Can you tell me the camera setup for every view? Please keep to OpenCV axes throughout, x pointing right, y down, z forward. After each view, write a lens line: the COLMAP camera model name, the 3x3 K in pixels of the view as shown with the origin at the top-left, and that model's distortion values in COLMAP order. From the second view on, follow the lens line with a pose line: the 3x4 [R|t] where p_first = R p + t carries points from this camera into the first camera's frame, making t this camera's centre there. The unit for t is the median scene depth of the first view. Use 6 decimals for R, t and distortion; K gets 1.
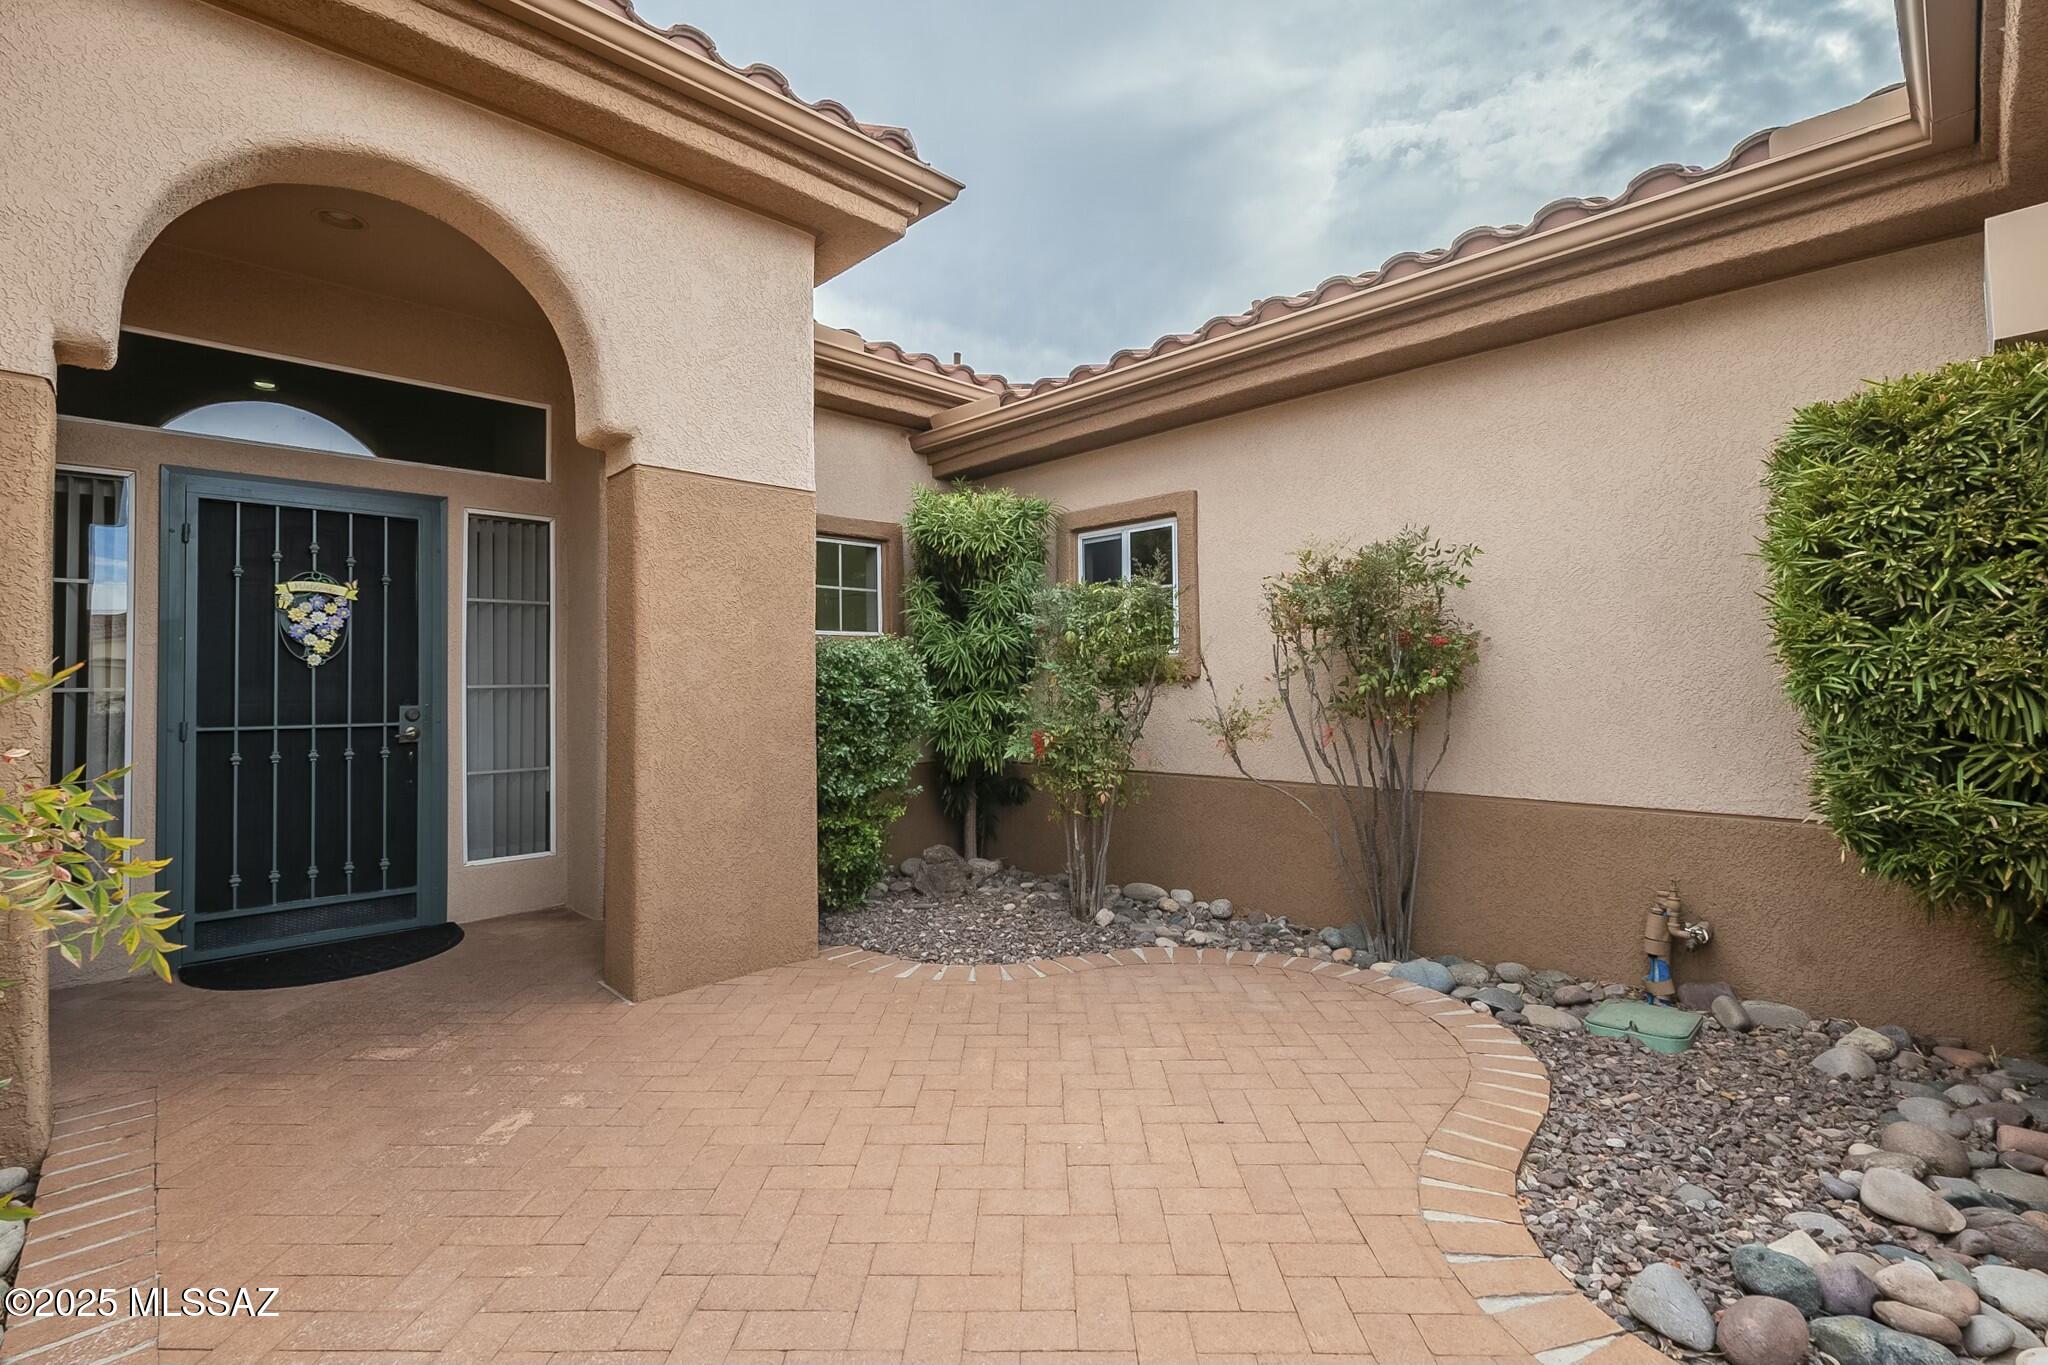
lens RADIAL K [[899.6, 0, 1023.6], [0, 899.6, 666.7], [0, 0, 1]] dist [-0.004981, 0.001221]
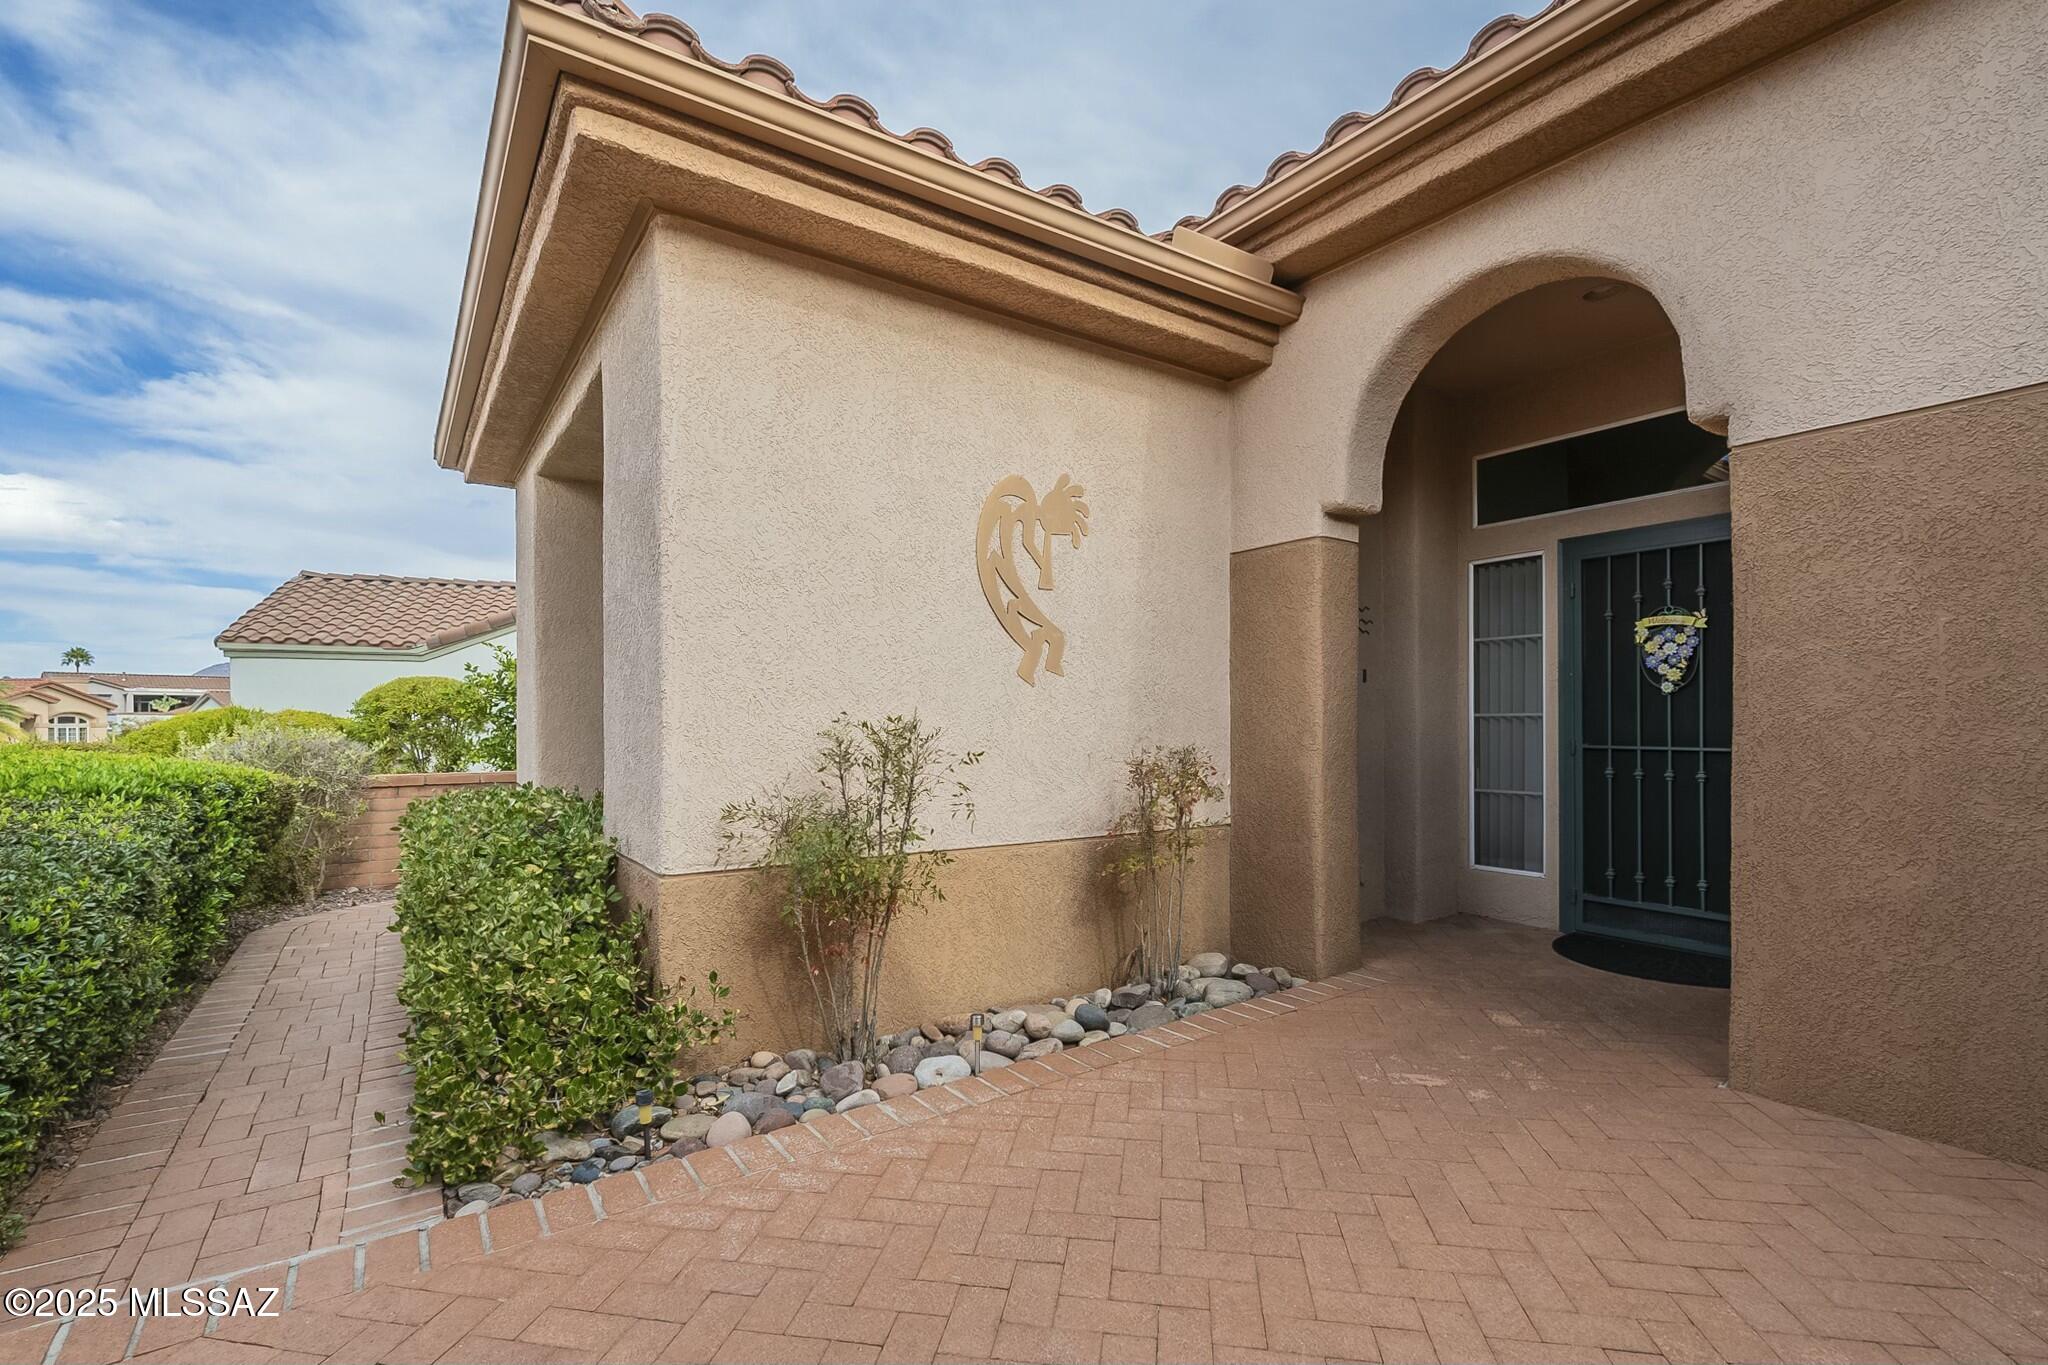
lens RADIAL K [[899.6, 0, 1013.2], [0, 899.6, 732.4], [0, 0, 1]] dist [-0.004981, 0.001221]
pose [[-0.147034, 0.026573, -0.988774, 0.471647], [0.026122, 0.999395, 0.022974, 0.001453], [0.988787, -0.022451, -0.147639, 0.441768]]
